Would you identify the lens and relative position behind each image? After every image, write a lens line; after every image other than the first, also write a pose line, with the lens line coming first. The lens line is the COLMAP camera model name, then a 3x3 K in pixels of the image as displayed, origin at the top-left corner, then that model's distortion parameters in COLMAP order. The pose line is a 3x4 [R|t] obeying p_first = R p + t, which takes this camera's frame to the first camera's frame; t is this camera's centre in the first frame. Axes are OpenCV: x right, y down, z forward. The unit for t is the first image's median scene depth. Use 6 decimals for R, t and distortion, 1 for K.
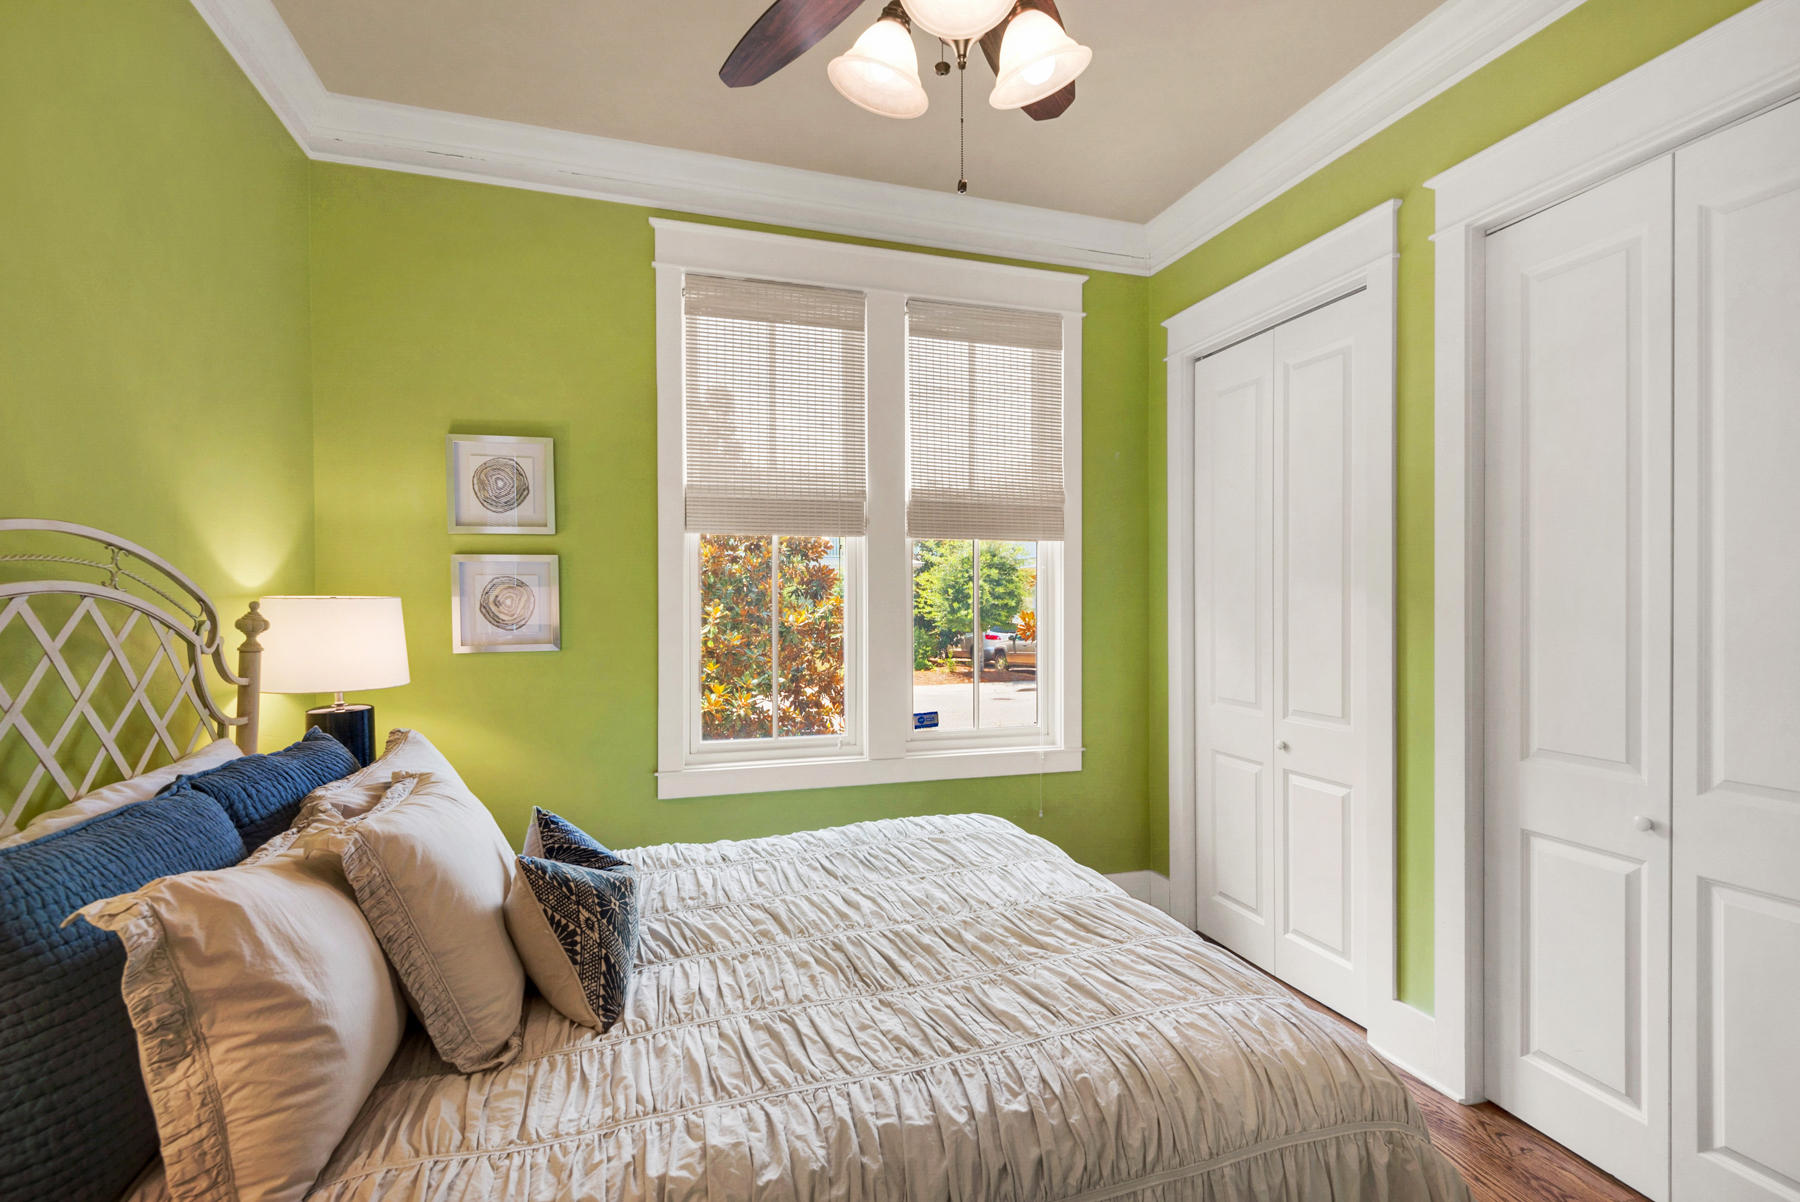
lens RADIAL K [[810.6, 0, 894.8], [0, 810.6, 599.5], [0, 0, 1]] dist [0.023197, -0.014374]
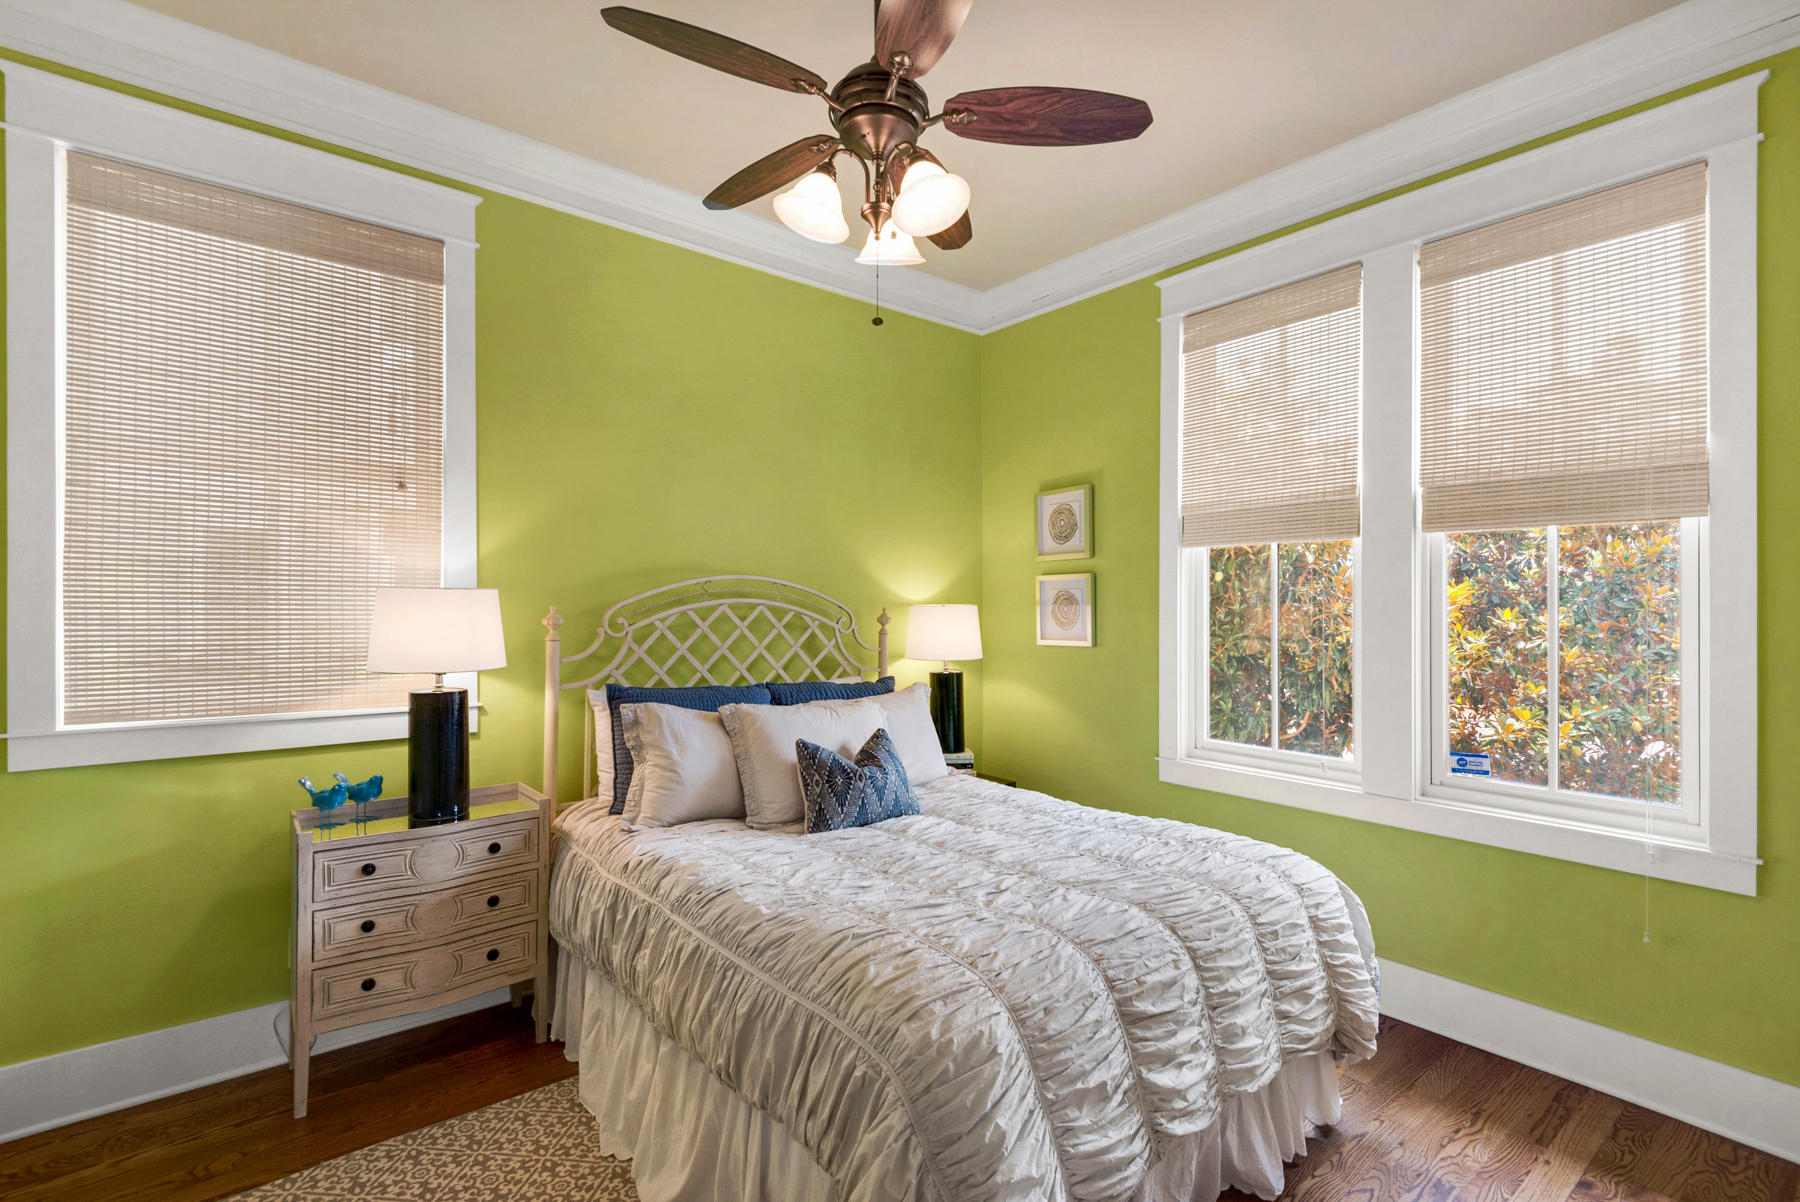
lens RADIAL K [[810.6, 0, 894.8], [0, 810.6, 599.5], [0, 0, 1]] dist [0.023197, -0.014374]
pose [[0.371592, -0.002933, -0.928392, 0.641267], [-0.002527, 0.999988, -0.004171, -0.006358], [0.928393, 0.003896, 0.371580, 0.217793]]
